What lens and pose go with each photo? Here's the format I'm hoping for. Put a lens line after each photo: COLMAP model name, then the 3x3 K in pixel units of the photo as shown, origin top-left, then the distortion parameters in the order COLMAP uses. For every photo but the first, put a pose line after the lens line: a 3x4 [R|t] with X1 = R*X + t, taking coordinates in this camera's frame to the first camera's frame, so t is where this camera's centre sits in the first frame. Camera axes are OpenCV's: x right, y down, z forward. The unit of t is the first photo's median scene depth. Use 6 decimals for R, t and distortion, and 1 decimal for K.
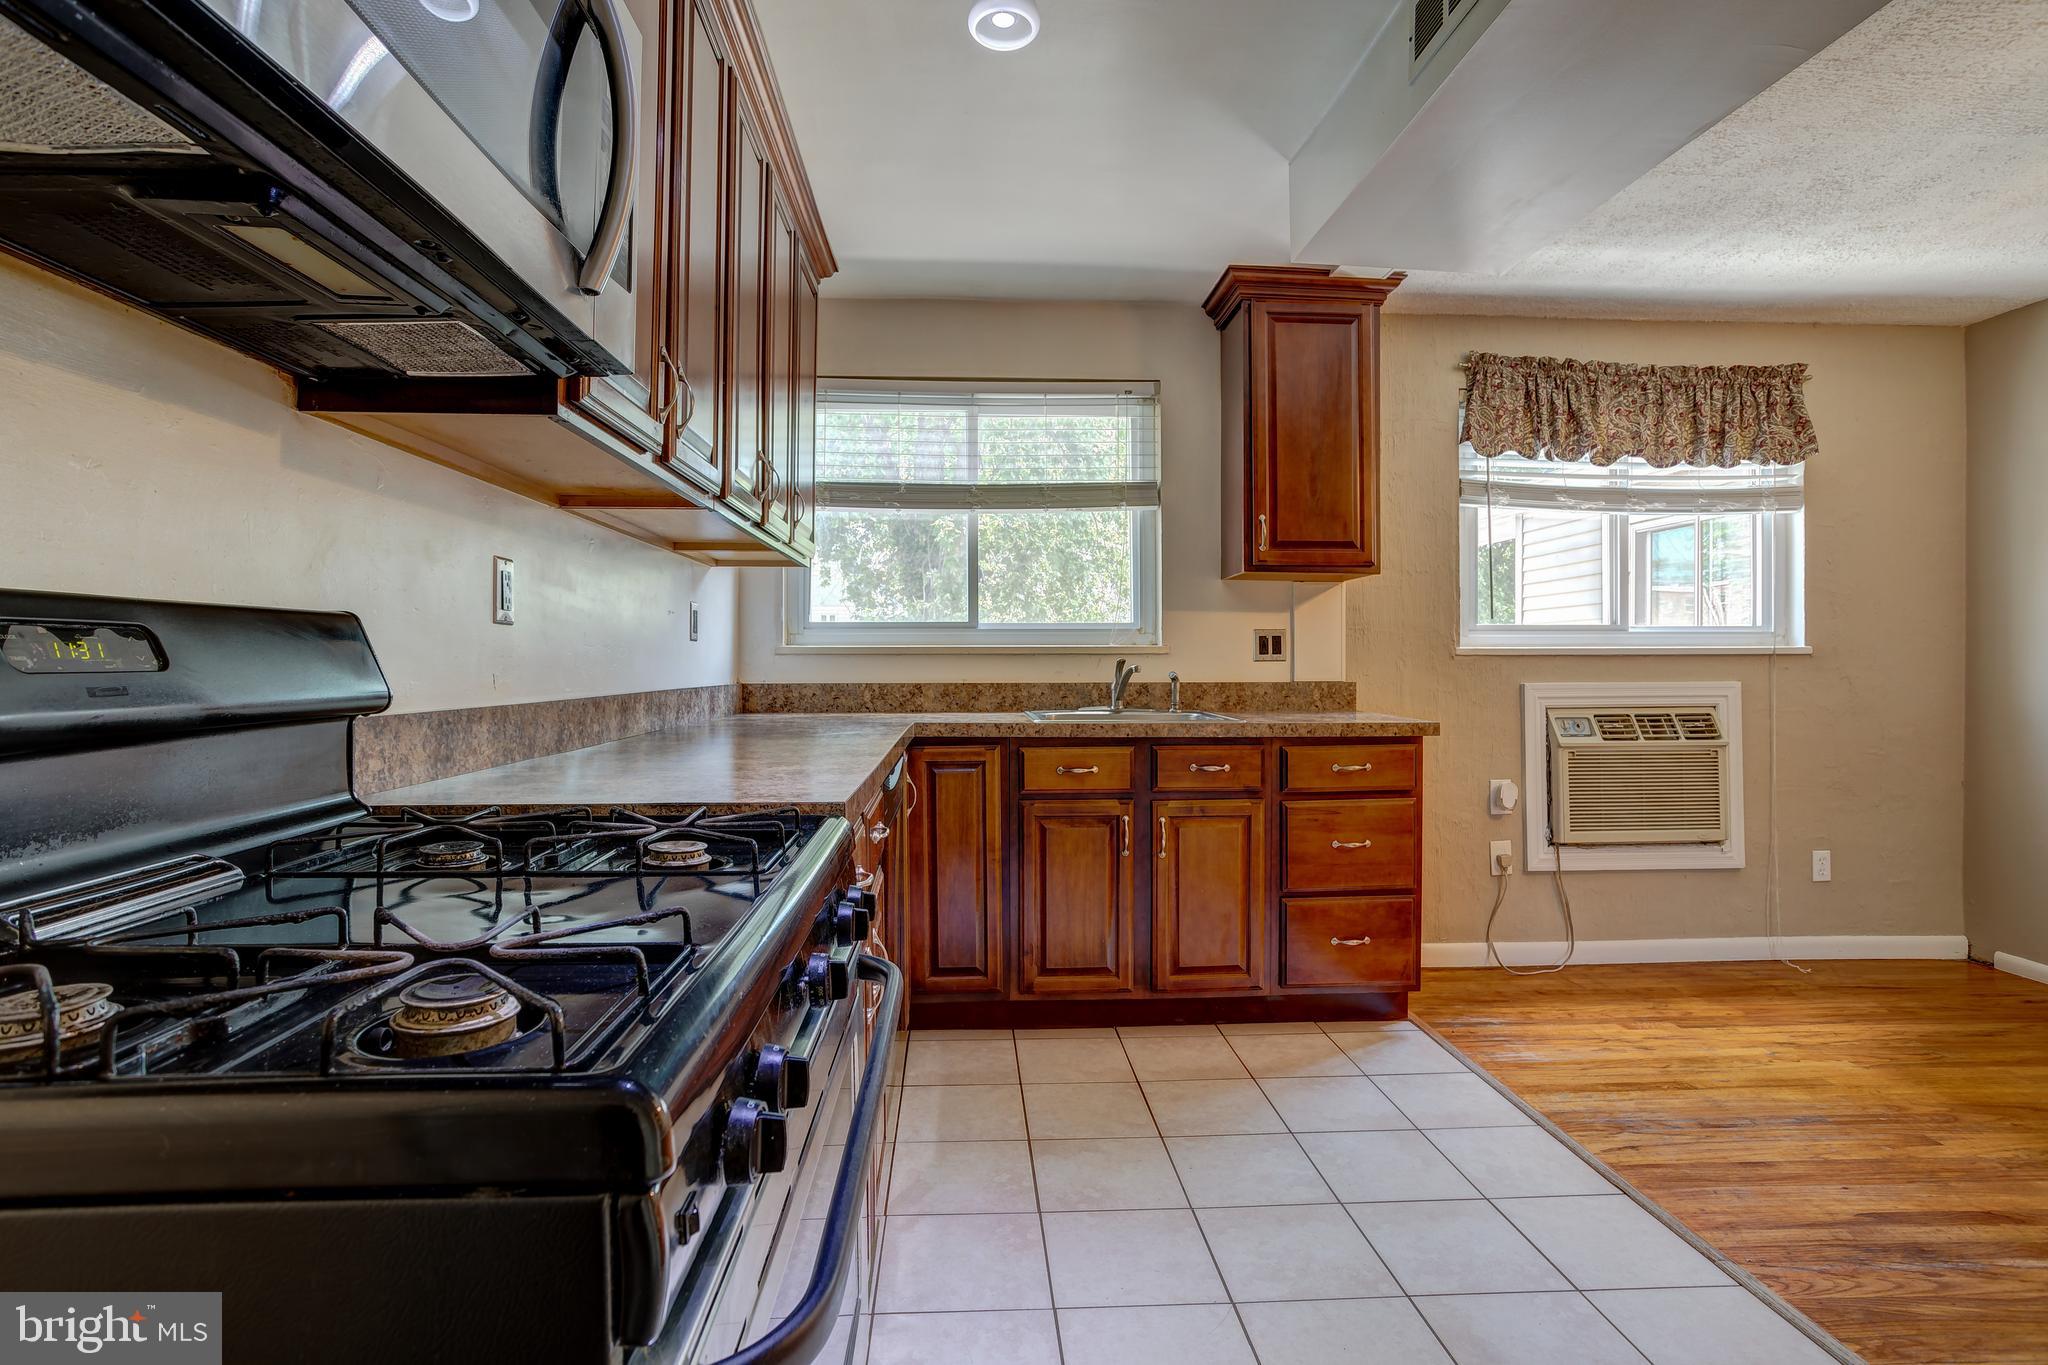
lens RADIAL K [[1008.7, 0, 1009.8], [0, 1008.7, 663.0], [0, 0, 1]] dist [-0.053697, 0.035131]
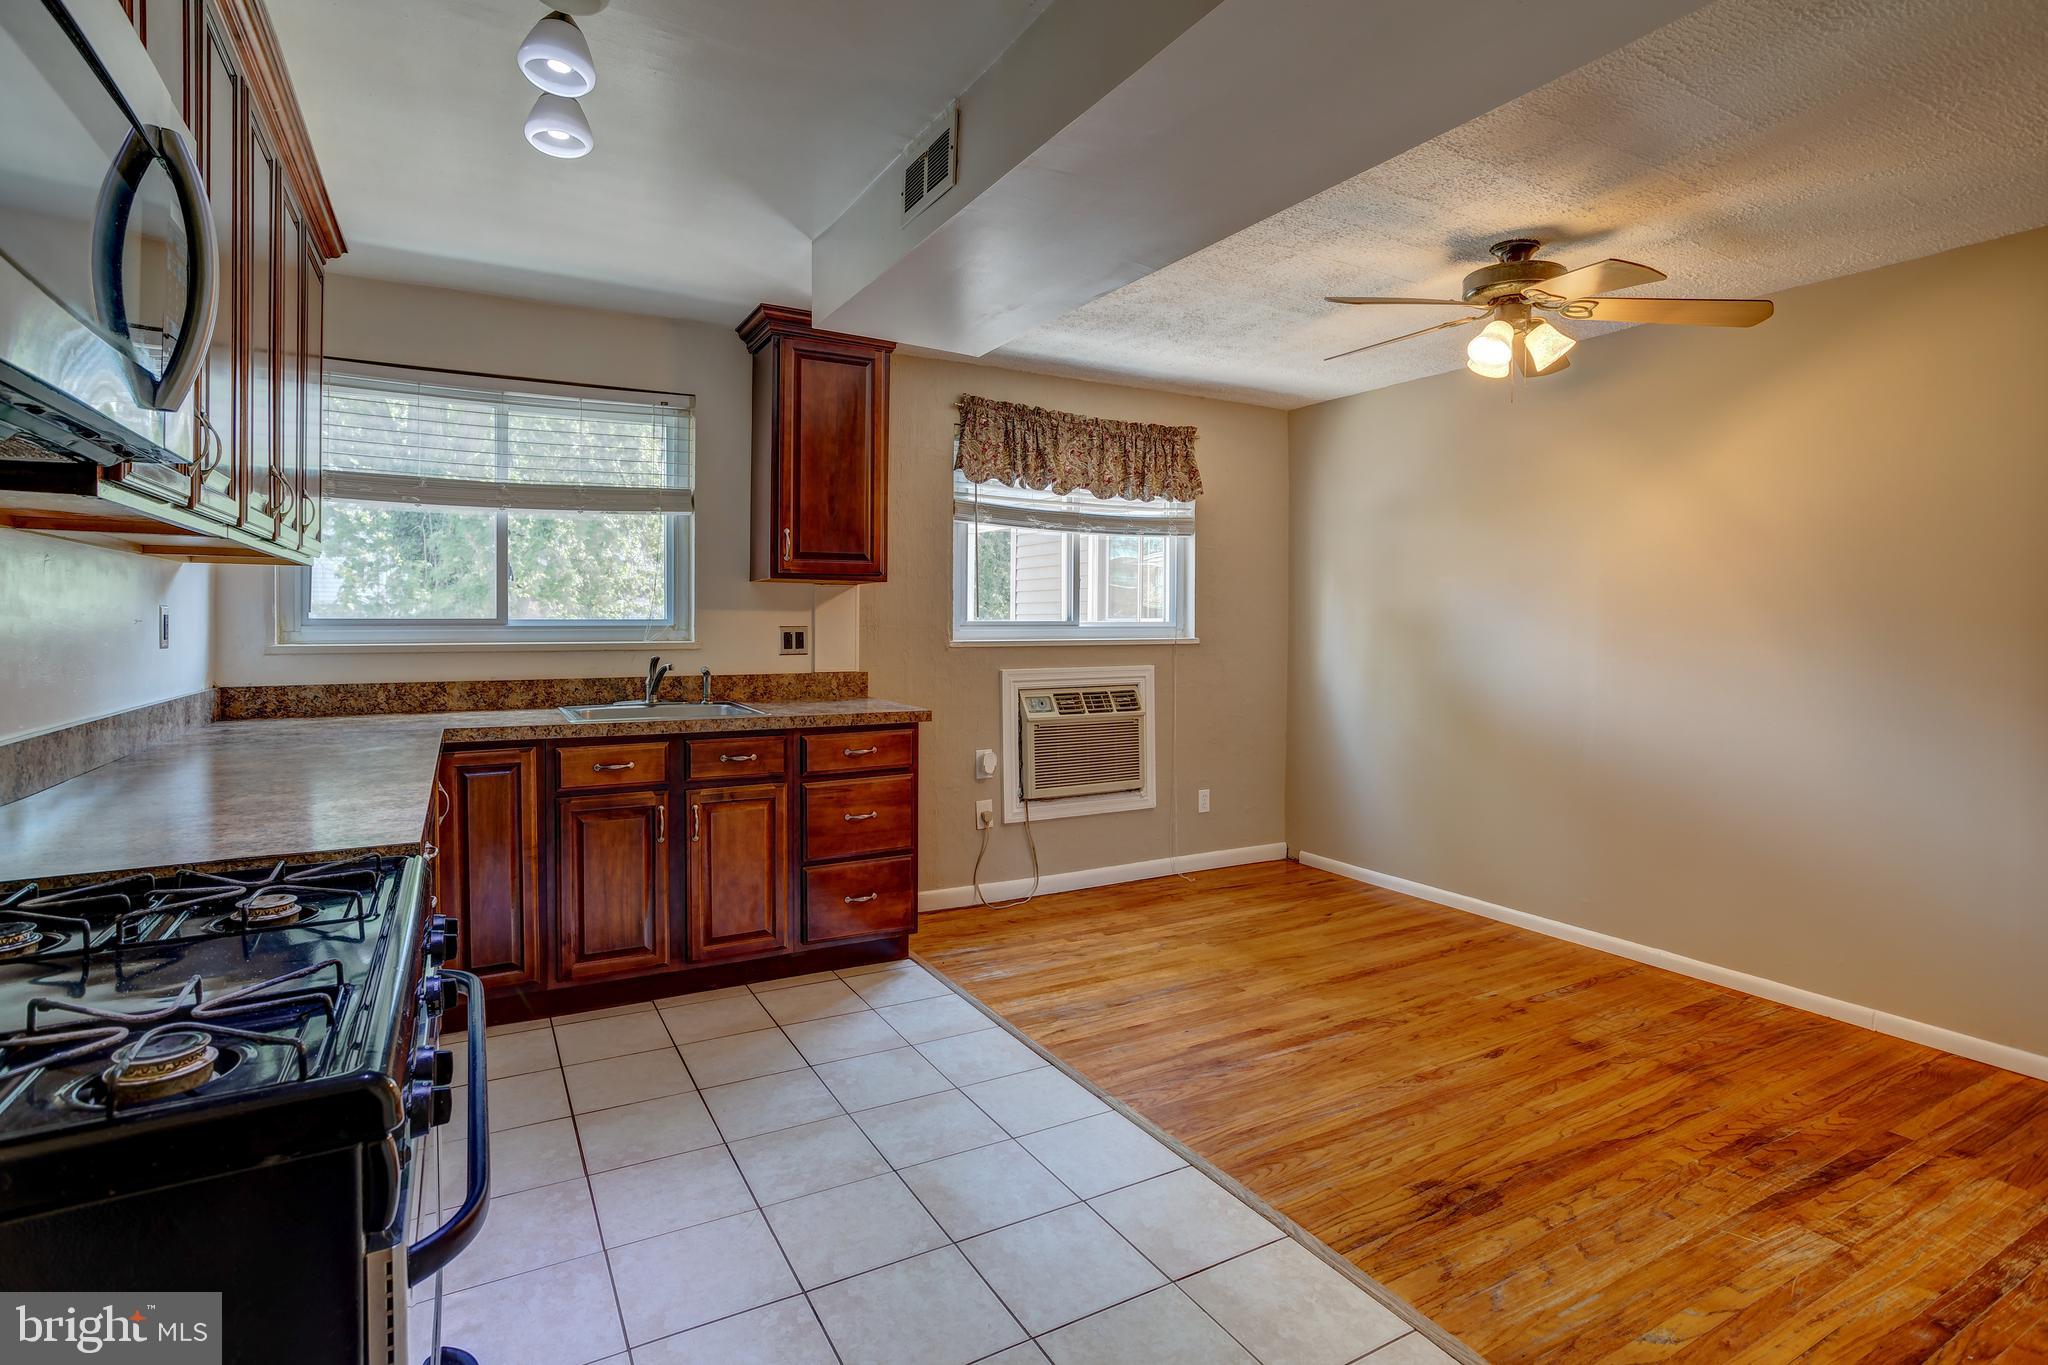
lens RADIAL K [[1011.2, 0, 1015.8], [0, 1011.2, 623.3], [0, 0, 1]] dist [-0.059463, 0.042747]
pose [[0.895867, 0.002077, 0.444318, -0.020874], [-0.004564, 0.999979, 0.004526, -0.046249], [-0.444299, -0.006083, 0.895858, -0.126787]]
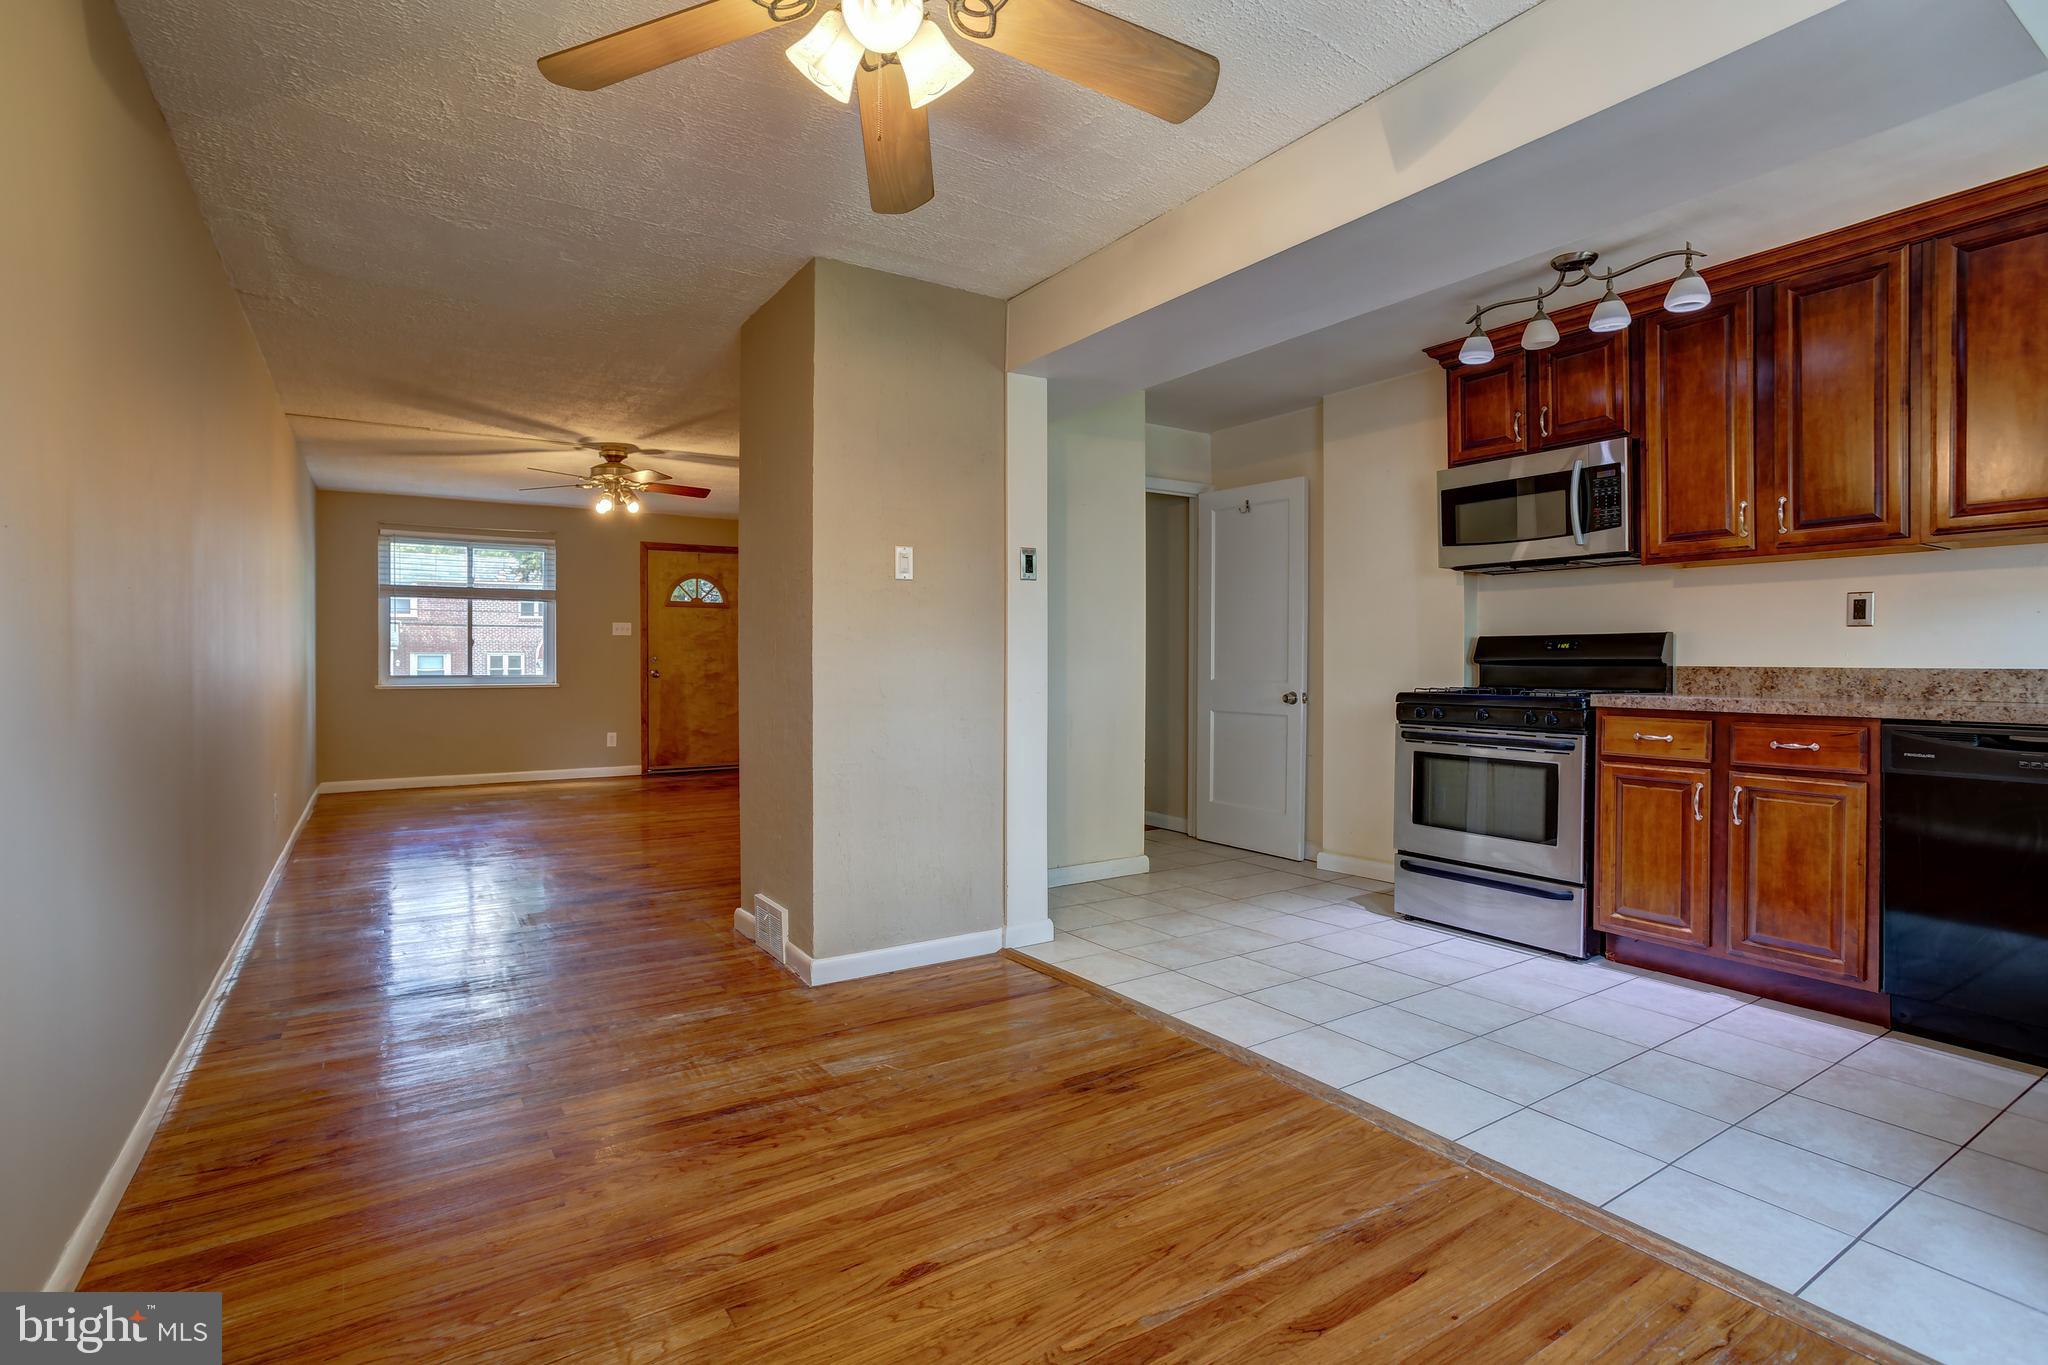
lens RADIAL K [[986.9, 0, 1013.3], [0, 986.9, 663.0], [0, 0, 1]] dist [-0.051383, 0.031033]
pose [[-0.867680, -0.000178, -0.497124, 0.957601], [-0.002845, 0.999985, 0.004608, 0.014797], [0.497116, 0.005412, -0.867667, 0.935156]]
